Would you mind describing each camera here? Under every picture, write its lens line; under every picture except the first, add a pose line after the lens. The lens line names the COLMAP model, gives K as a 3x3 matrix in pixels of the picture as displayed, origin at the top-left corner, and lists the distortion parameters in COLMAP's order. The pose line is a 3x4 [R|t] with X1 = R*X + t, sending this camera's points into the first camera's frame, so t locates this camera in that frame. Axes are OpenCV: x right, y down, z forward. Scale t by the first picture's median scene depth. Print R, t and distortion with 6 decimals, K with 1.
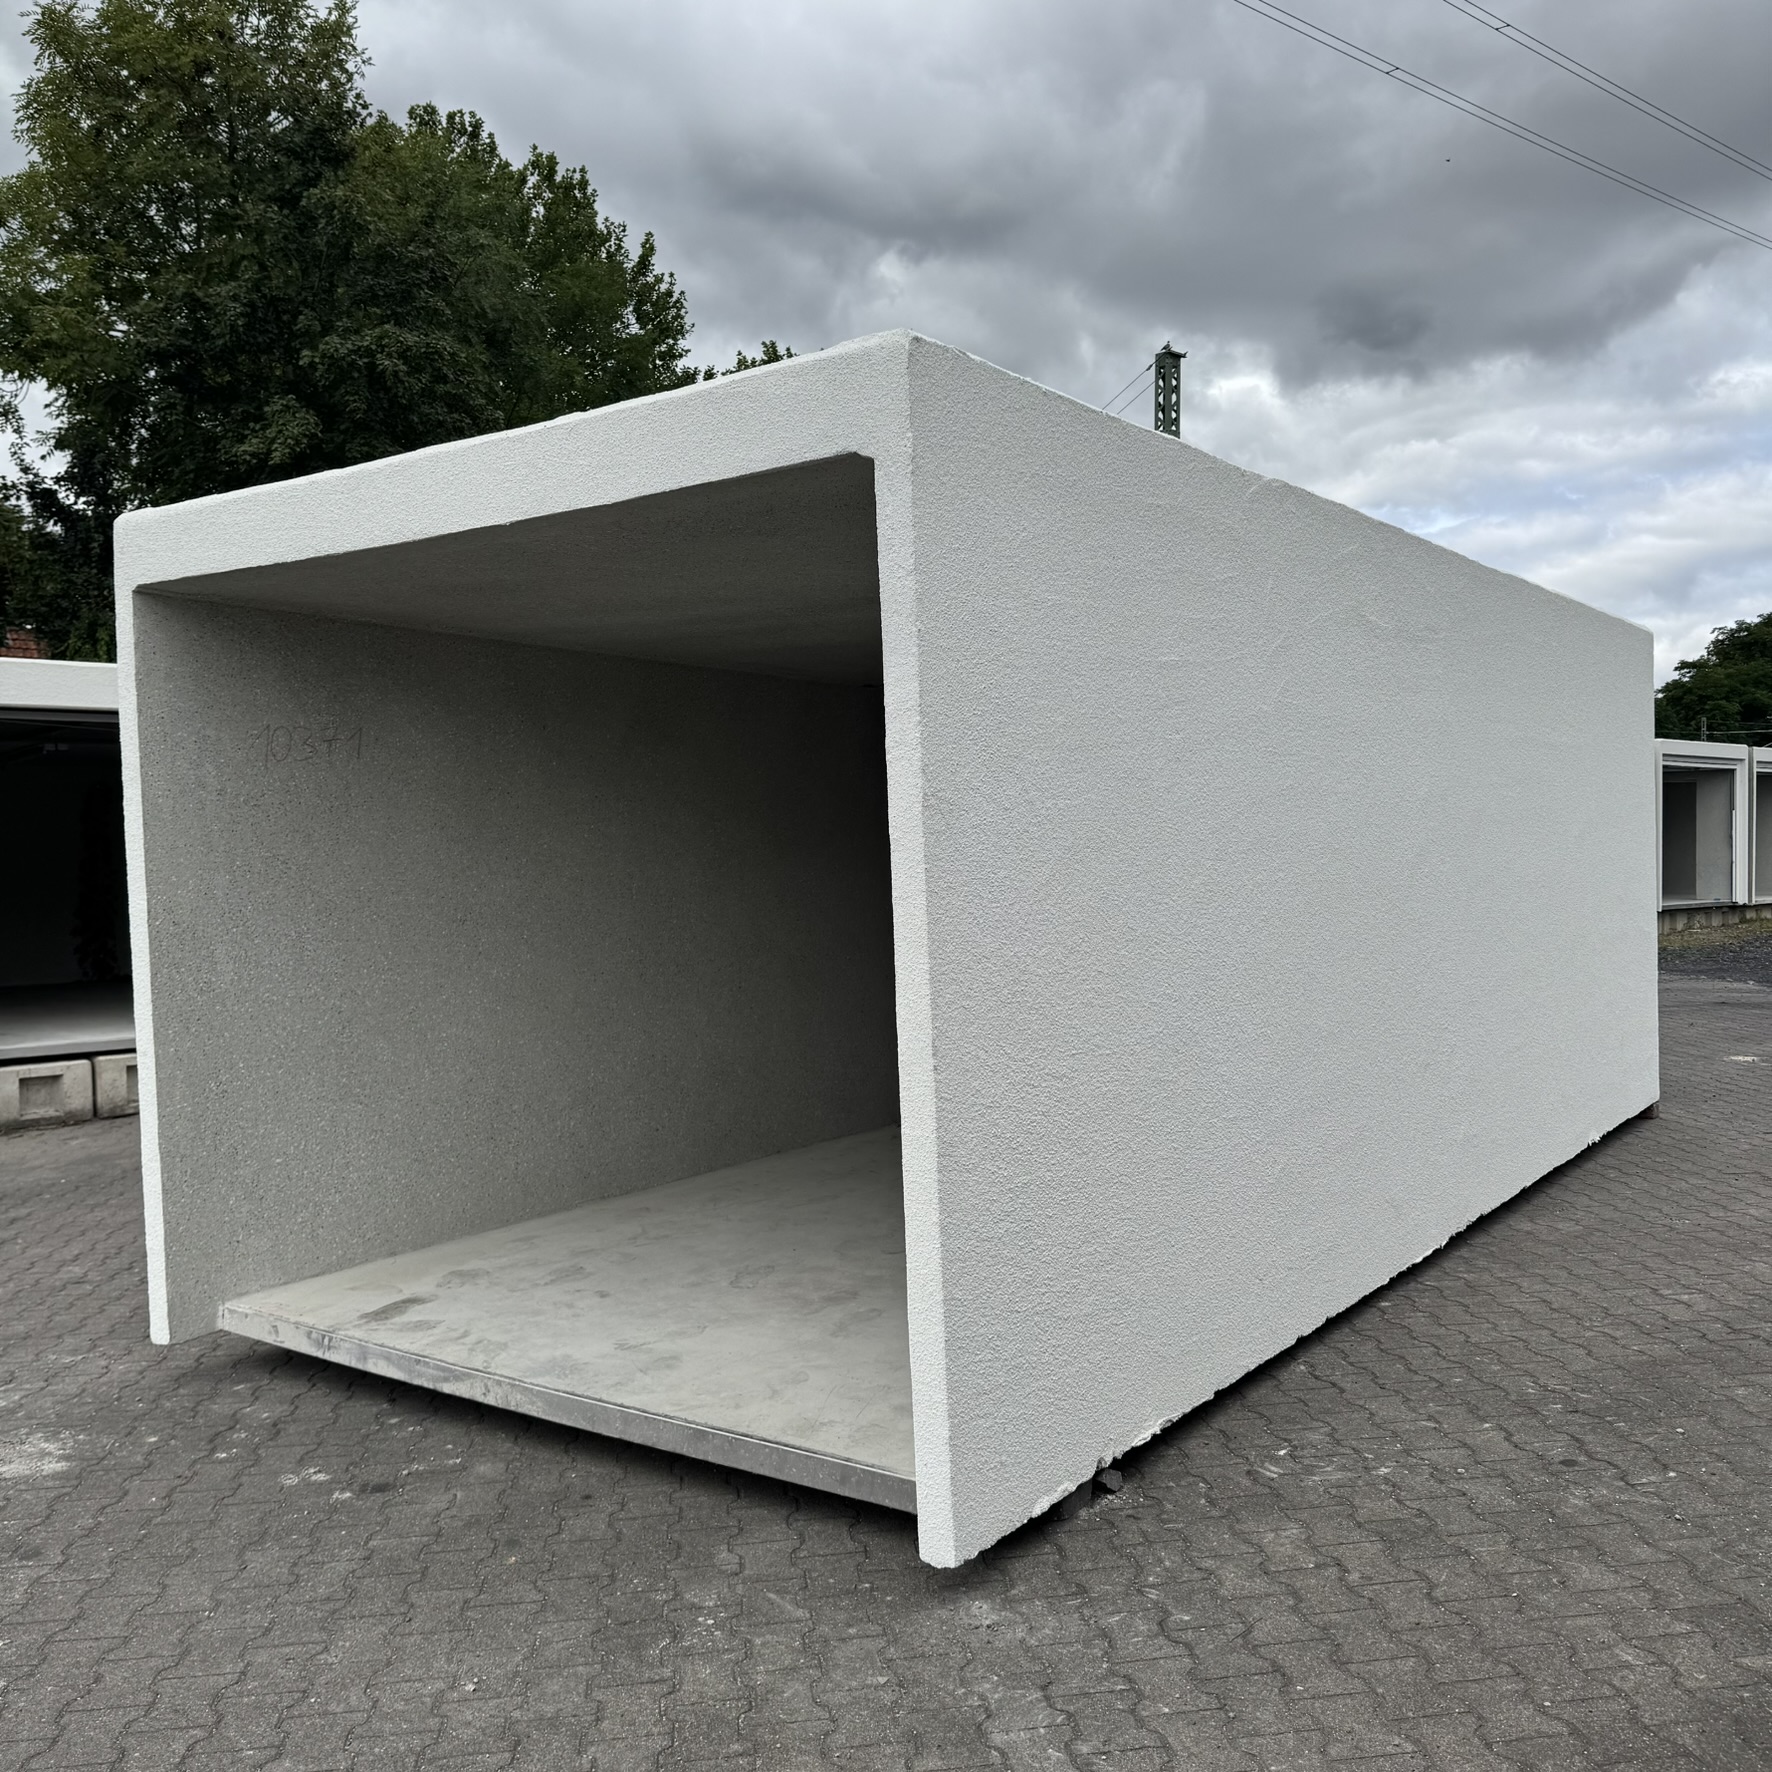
lens RADIAL K [[1662.0, 0, 934.5], [0, 1662.0, 891.3], [0, 0, 1]] dist [0.009233, -0.028855]
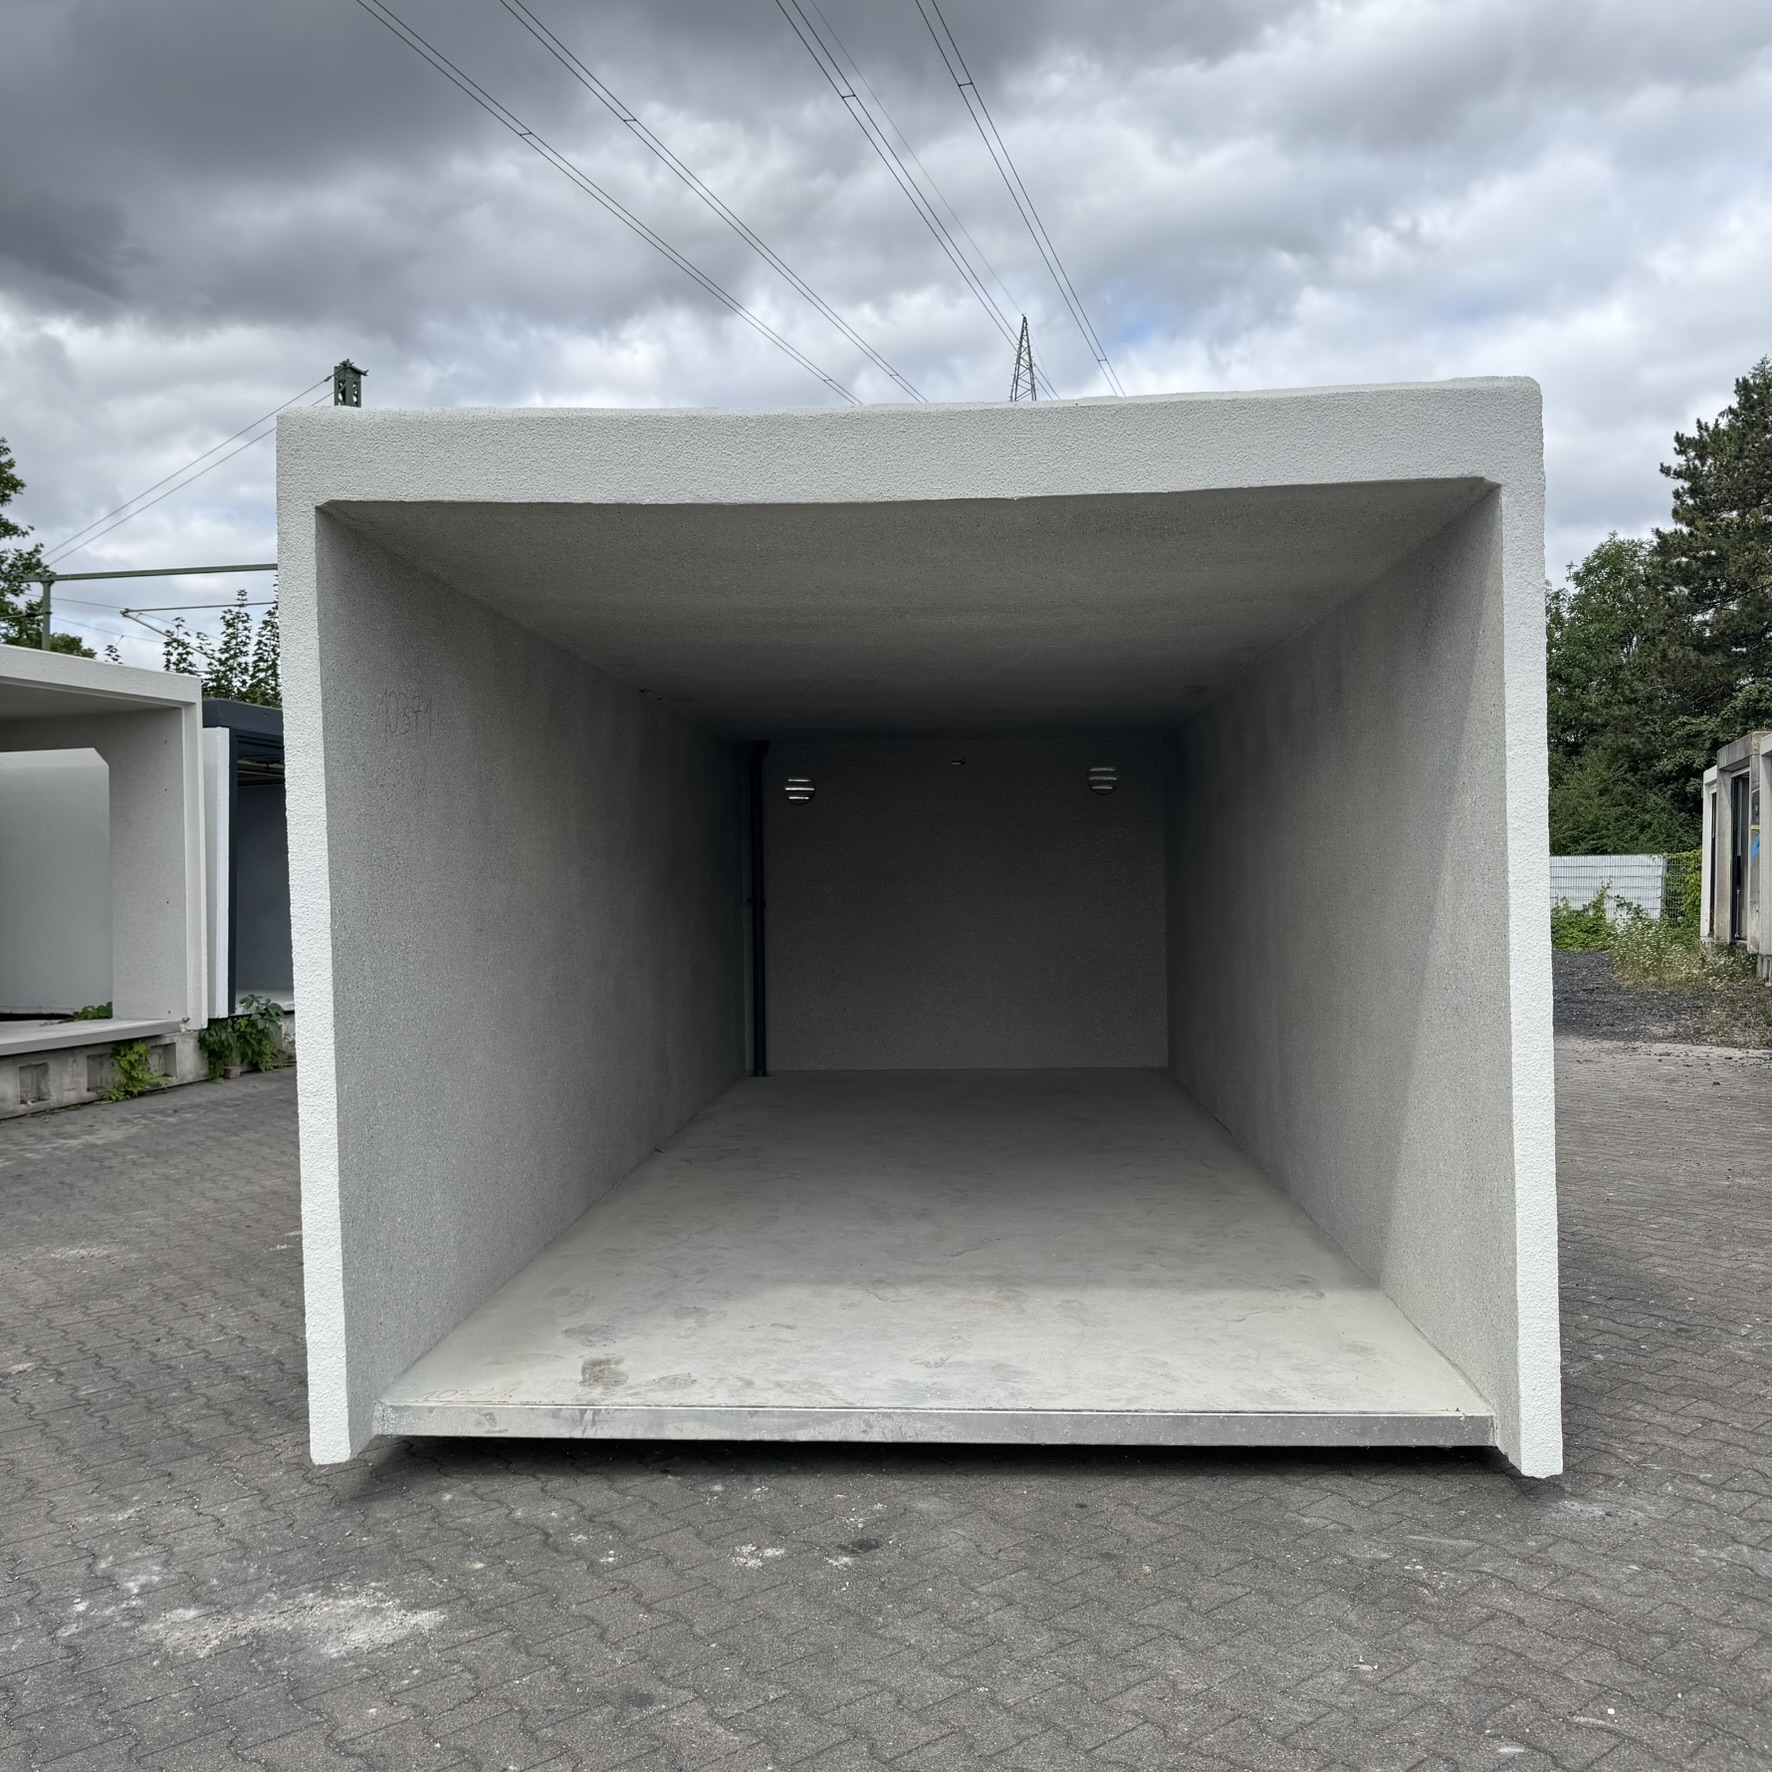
lens RADIAL K [[1638.8, 0, 903.0], [0, 1638.8, 888.4], [0, 0, 1]] dist [0.022348, -0.027712]
pose [[0.850285, 0.003225, 0.526312, -0.715605], [0.010571, 0.999675, -0.023205, 0.023716], [-0.526216, 0.025294, 0.849975, 0.208505]]
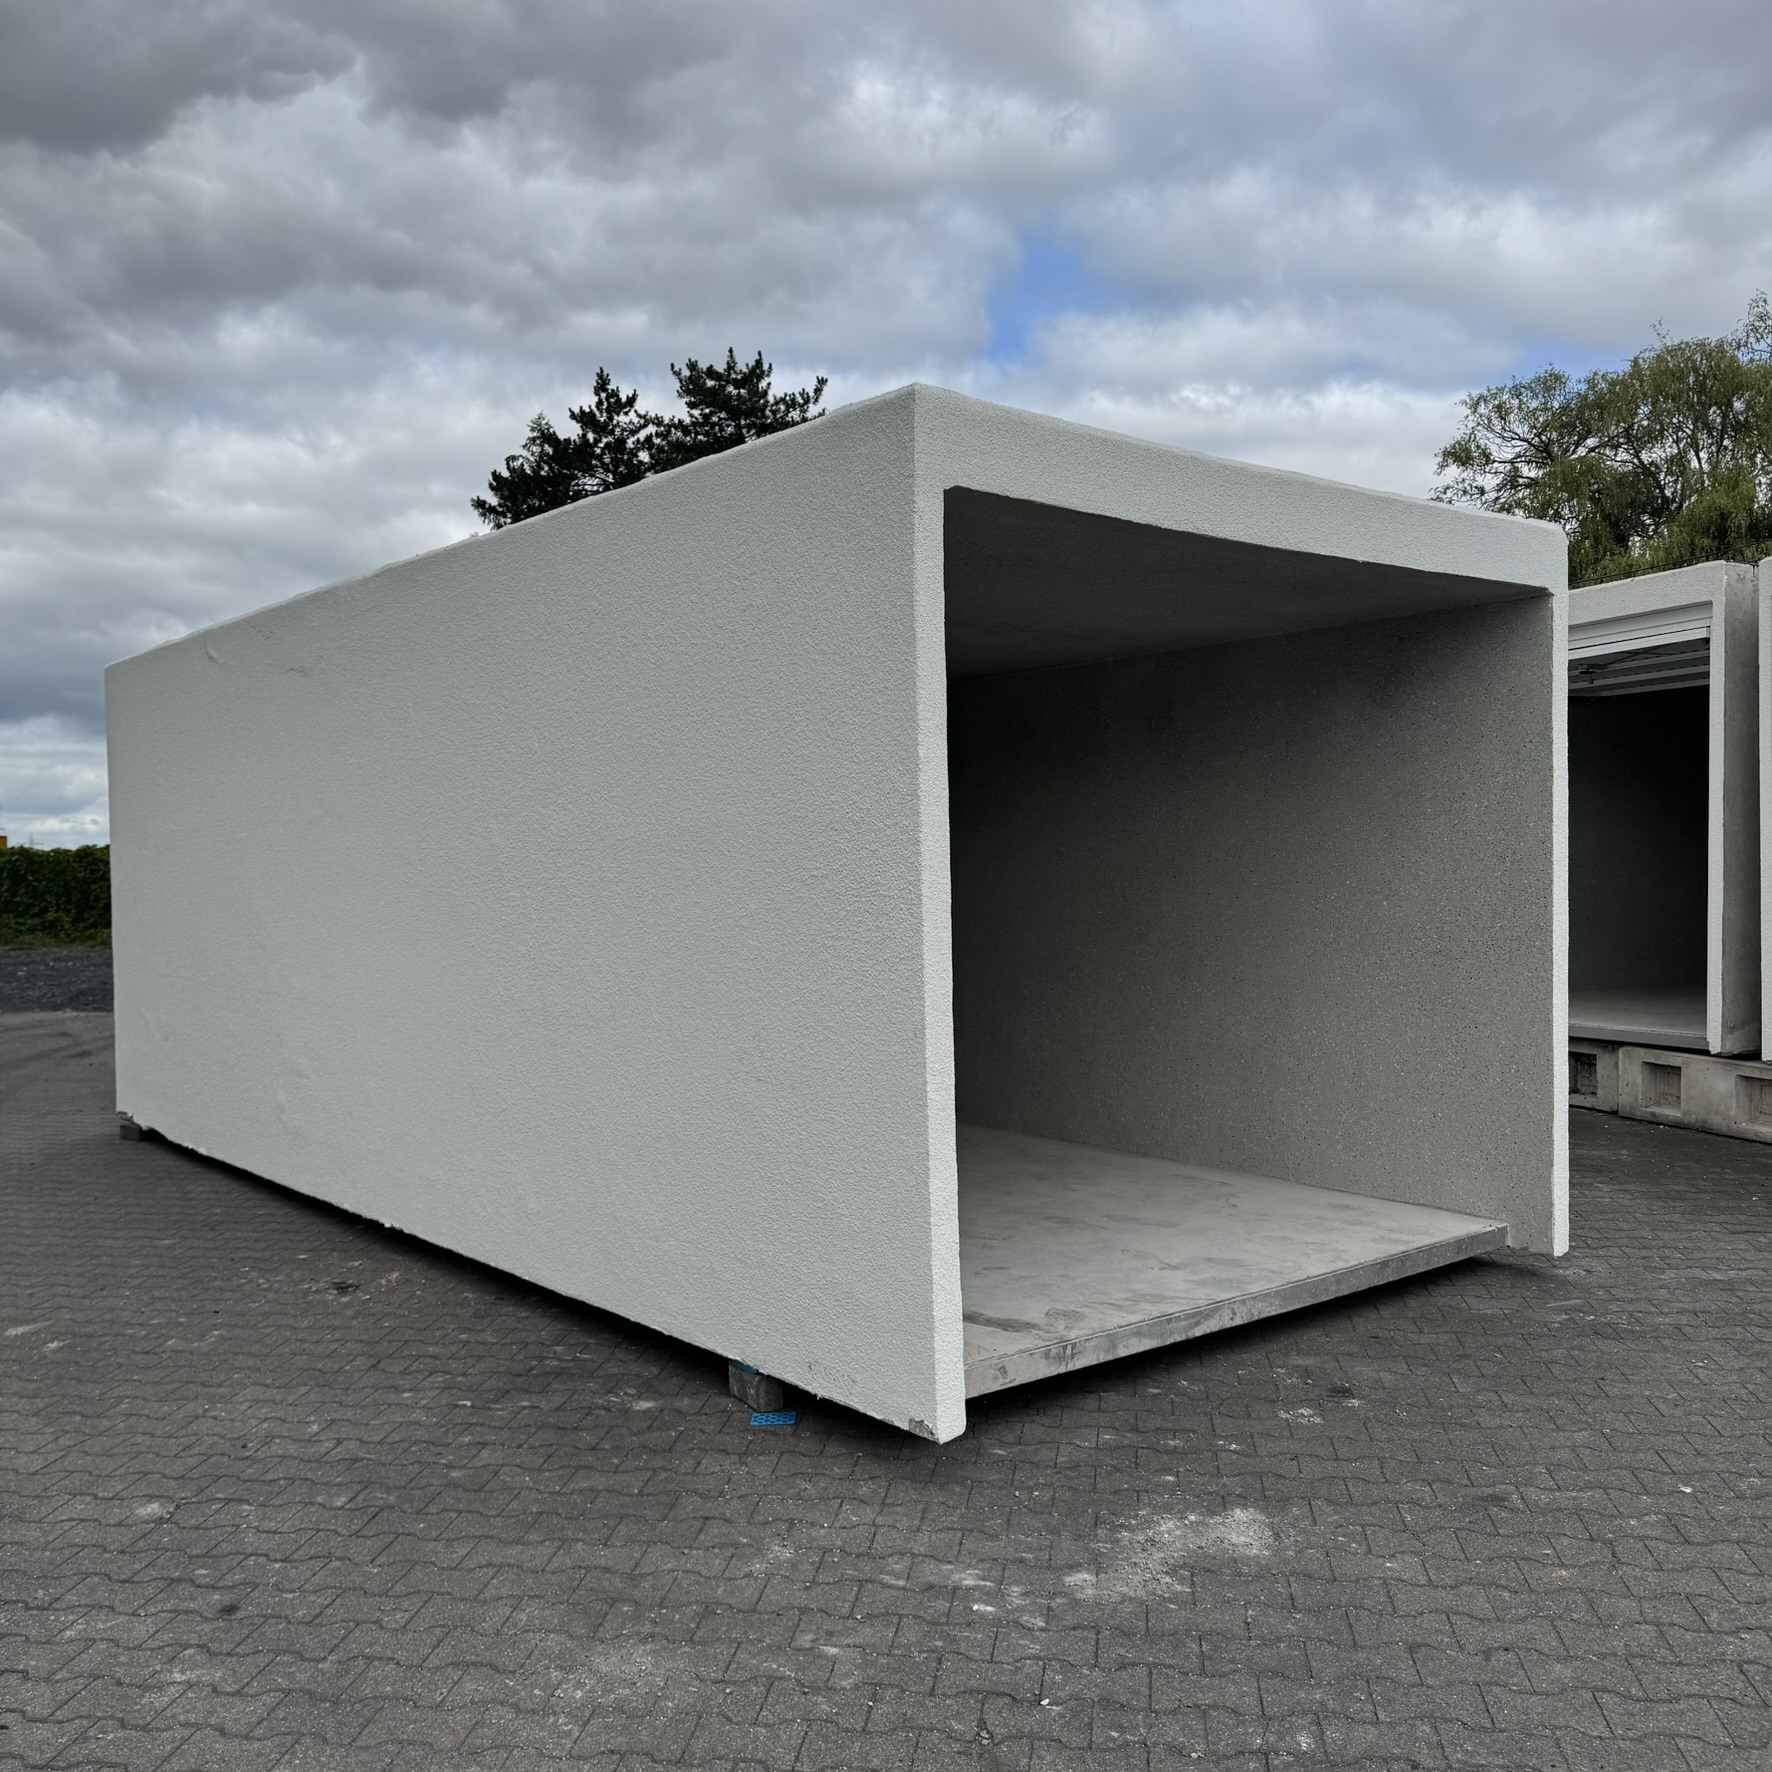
lens RADIAL K [[1615.8, 0, 886.0], [0, 1615.8, 886.0], [0, 0, 1]] dist [0.220388, -0.487832]
pose [[0.280924, 0.000307, 0.959730, -1.356482], [0.034542, 0.999349, -0.010430, 0.018640], [-0.959108, 0.036082, 0.280730, 0.885907]]
